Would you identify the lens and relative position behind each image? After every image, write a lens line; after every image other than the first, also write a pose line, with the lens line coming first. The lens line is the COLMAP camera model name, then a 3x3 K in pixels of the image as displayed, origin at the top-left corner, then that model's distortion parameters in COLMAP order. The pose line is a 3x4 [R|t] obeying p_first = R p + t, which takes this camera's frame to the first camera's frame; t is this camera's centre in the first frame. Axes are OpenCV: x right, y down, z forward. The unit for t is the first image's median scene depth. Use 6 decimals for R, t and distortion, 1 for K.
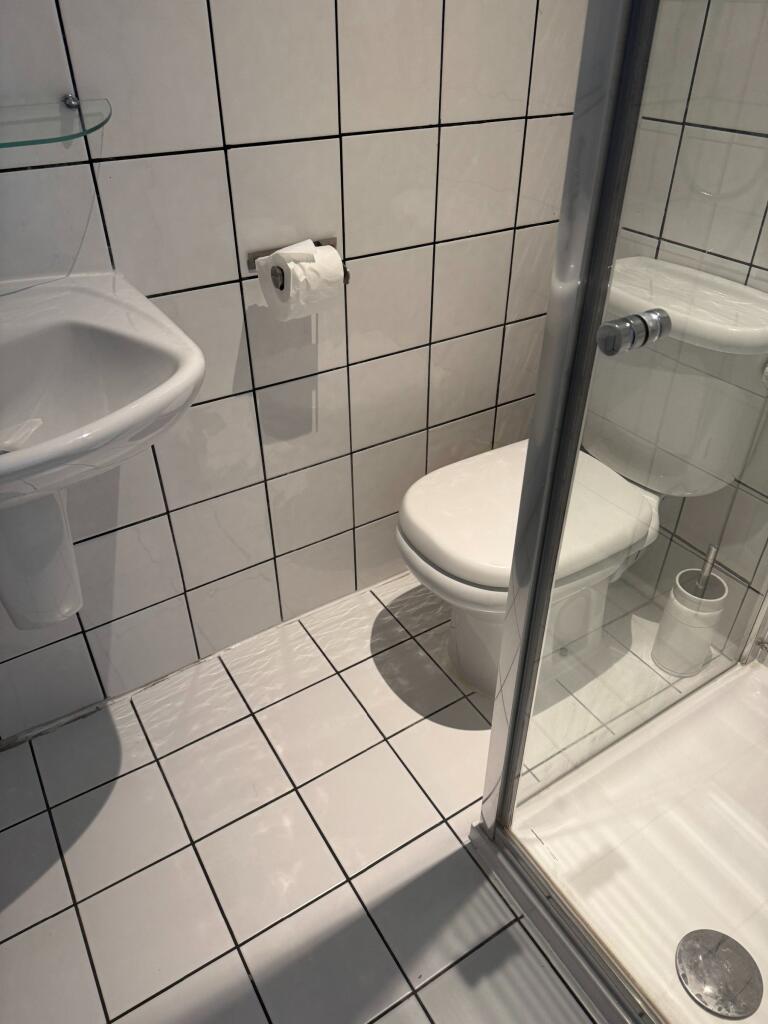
lens RADIAL K [[713.3, 0, 384.0], [0, 713.3, 512.0], [0, 0, 1]] dist [0.099480, -0.146651]
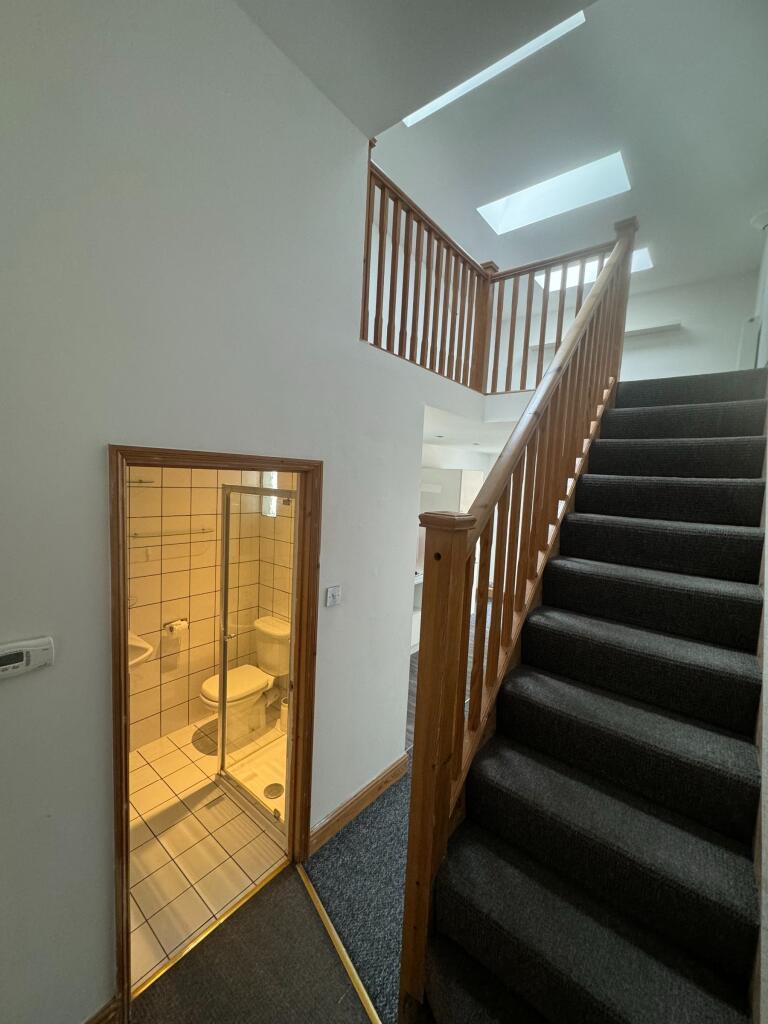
lens RADIAL K [[408.1, 0, 384.0], [0, 408.1, 512.0], [0, 0, 1]] dist [-0.002210, 0.000329]
pose [[0.941955, 0.020989, 0.335084, 0.211746], [0.150526, 0.865713, -0.477370, 0.406893], [-0.300106, 0.500100, 0.812303, -1.642837]]
